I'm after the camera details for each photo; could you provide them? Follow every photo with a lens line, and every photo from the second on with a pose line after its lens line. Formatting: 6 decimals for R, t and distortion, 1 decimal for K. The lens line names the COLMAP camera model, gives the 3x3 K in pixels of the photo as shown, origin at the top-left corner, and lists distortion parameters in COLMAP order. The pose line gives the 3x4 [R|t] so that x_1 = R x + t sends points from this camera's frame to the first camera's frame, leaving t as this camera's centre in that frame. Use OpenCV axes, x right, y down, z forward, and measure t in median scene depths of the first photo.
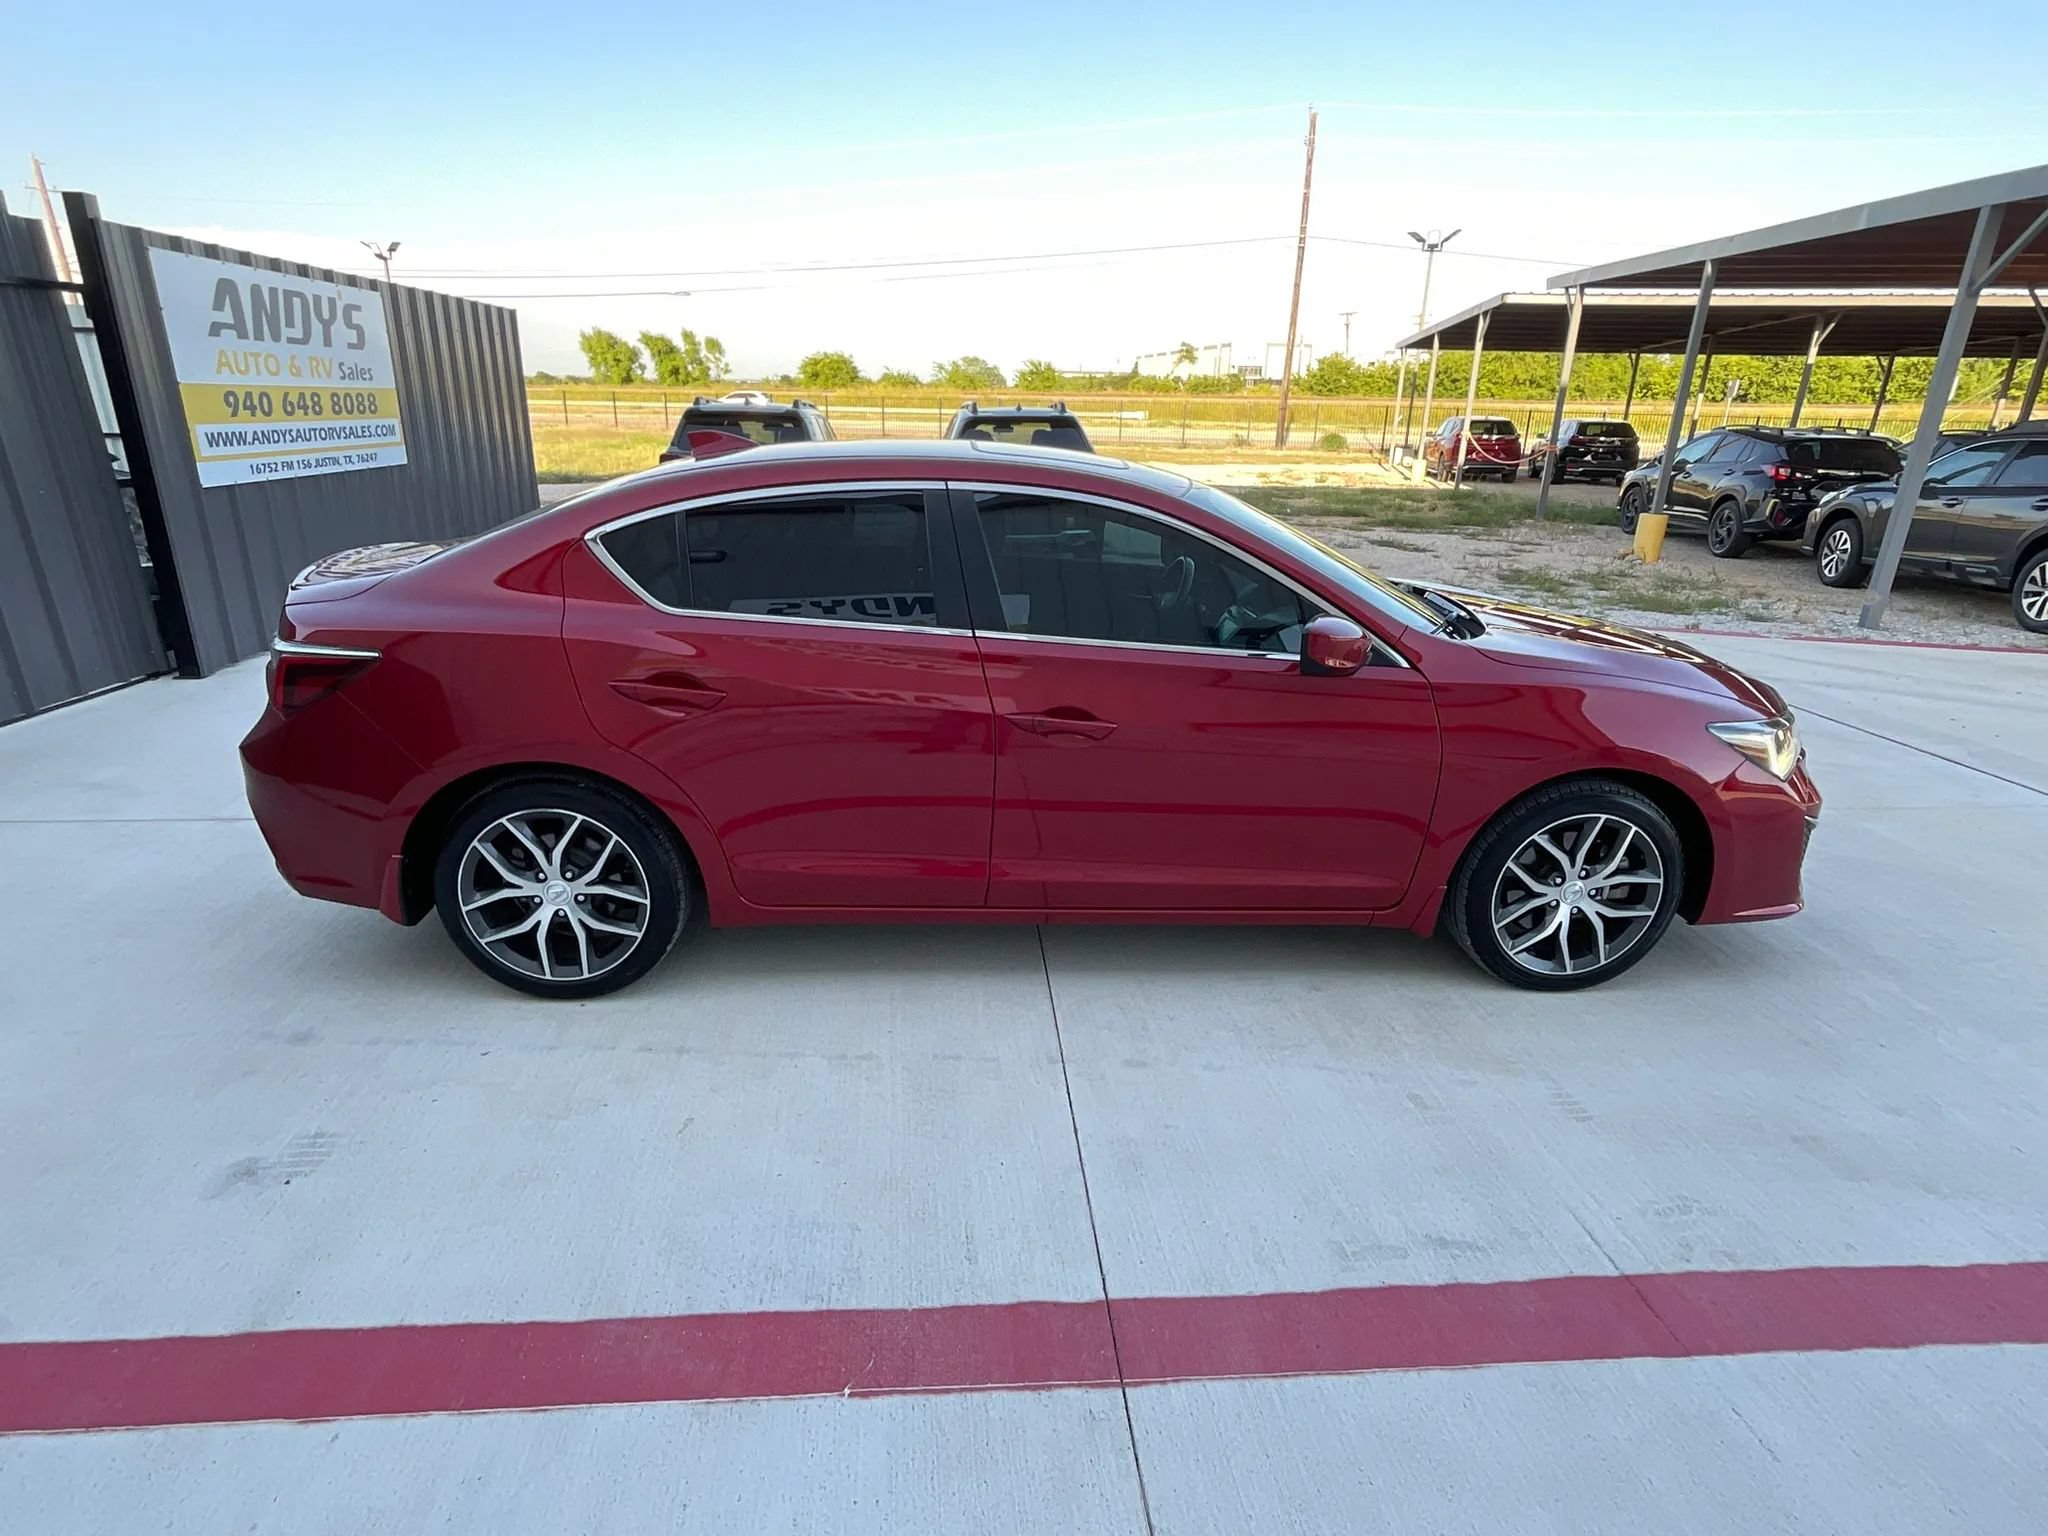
lens RADIAL K [[1057.3, 0, 1013.2], [0, 1057.3, 772.5], [0, 0, 1]] dist [-0.003343, 0.001810]
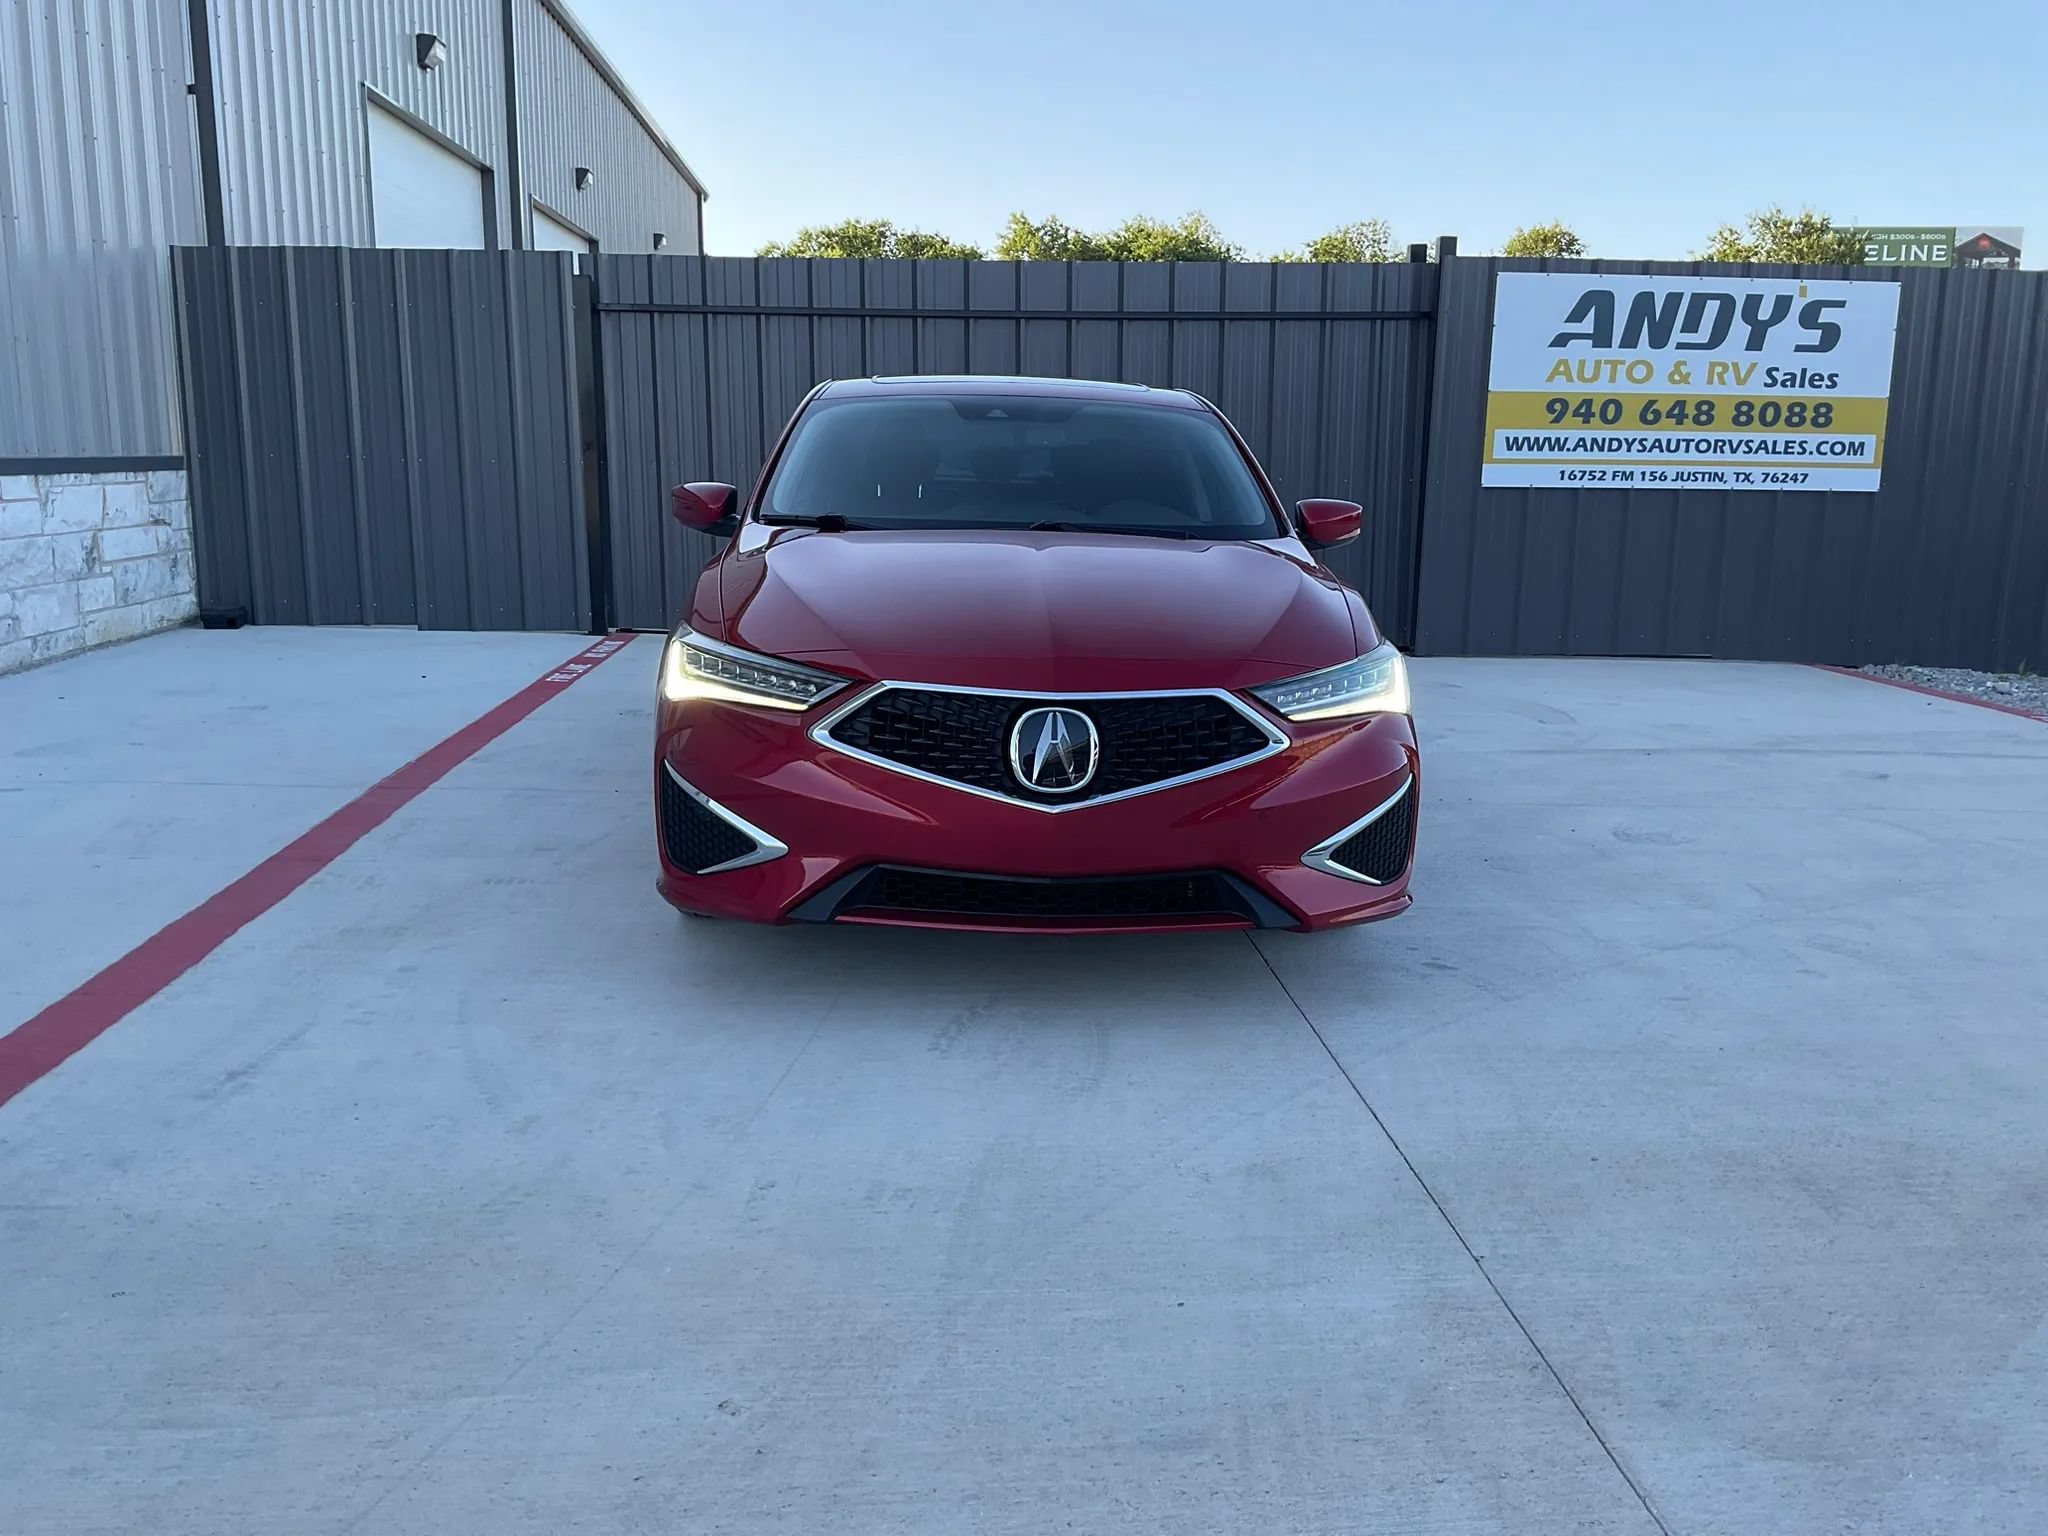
lens RADIAL K [[1693.0, 0, 1008.2], [0, 1693.0, 774.7], [0, 0, 1]] dist [0.028998, -0.069566]
pose [[-0.002688, 0.169578, -0.985513, 0.825084], [-0.344244, 0.925125, 0.160126, -0.097525], [0.938876, 0.339688, 0.055889, 0.486767]]
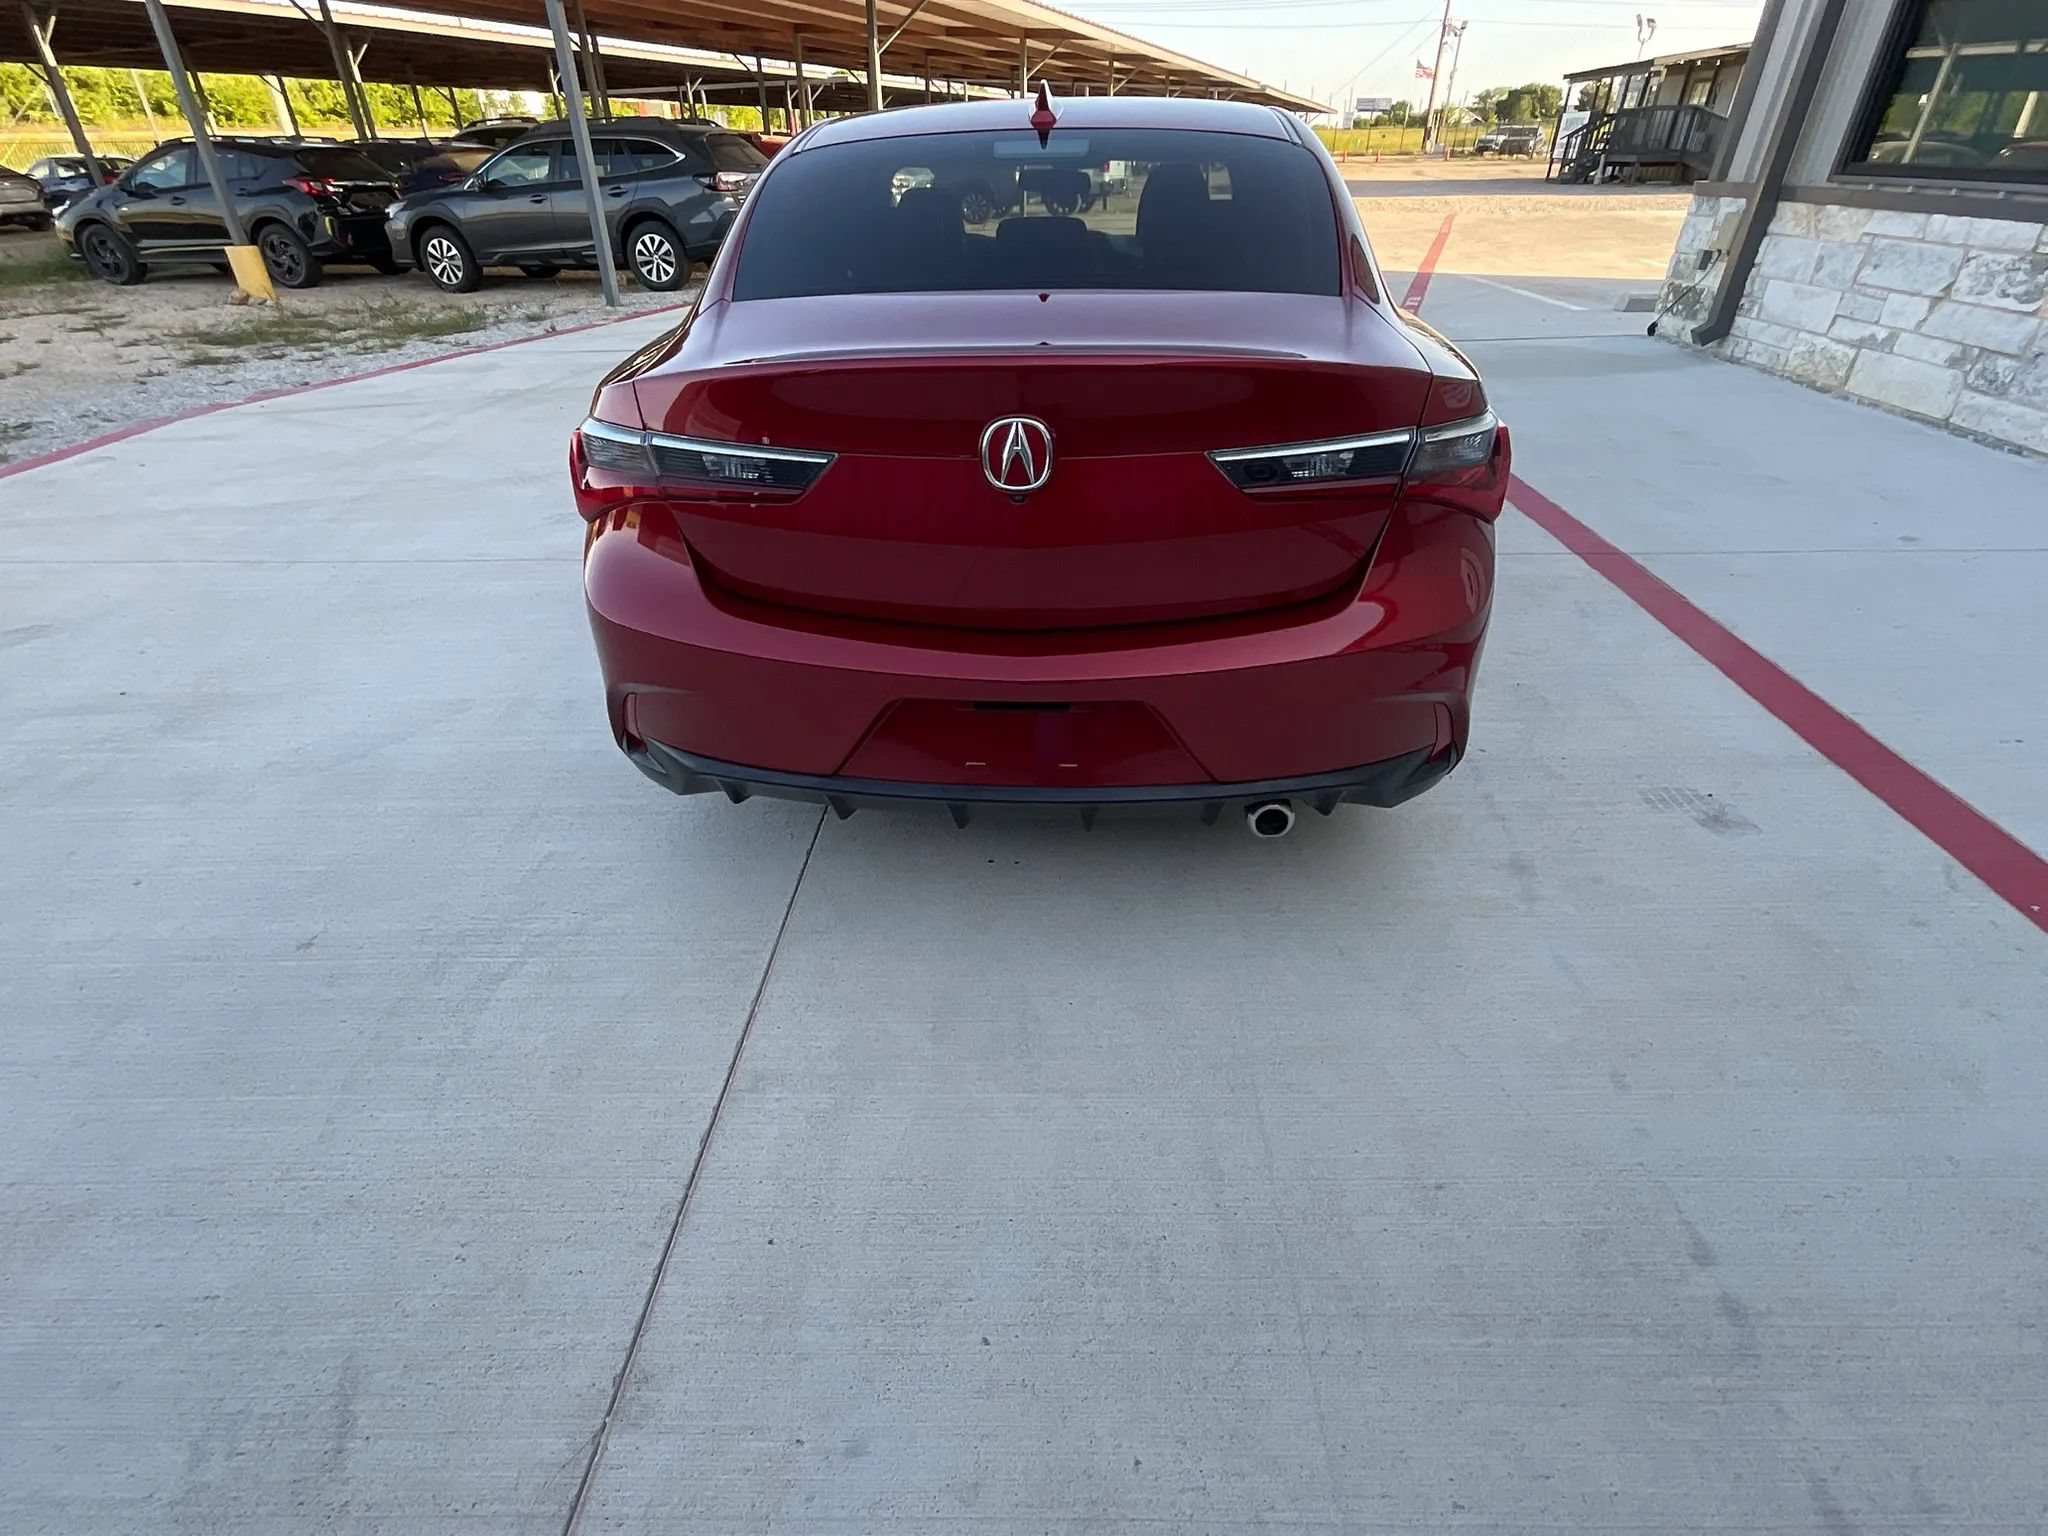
lens RADIAL K [[1057.3, 0, 1007.0], [0, 1057.3, 777.5], [0, 0, 1]] dist [-0.003343, 0.001810]
pose [[0.086128, -0.530055, 0.843578, -0.553630], [0.342224, 0.810943, 0.474609, -0.139308], [-0.935663, 0.247816, 0.251242, 0.461284]]
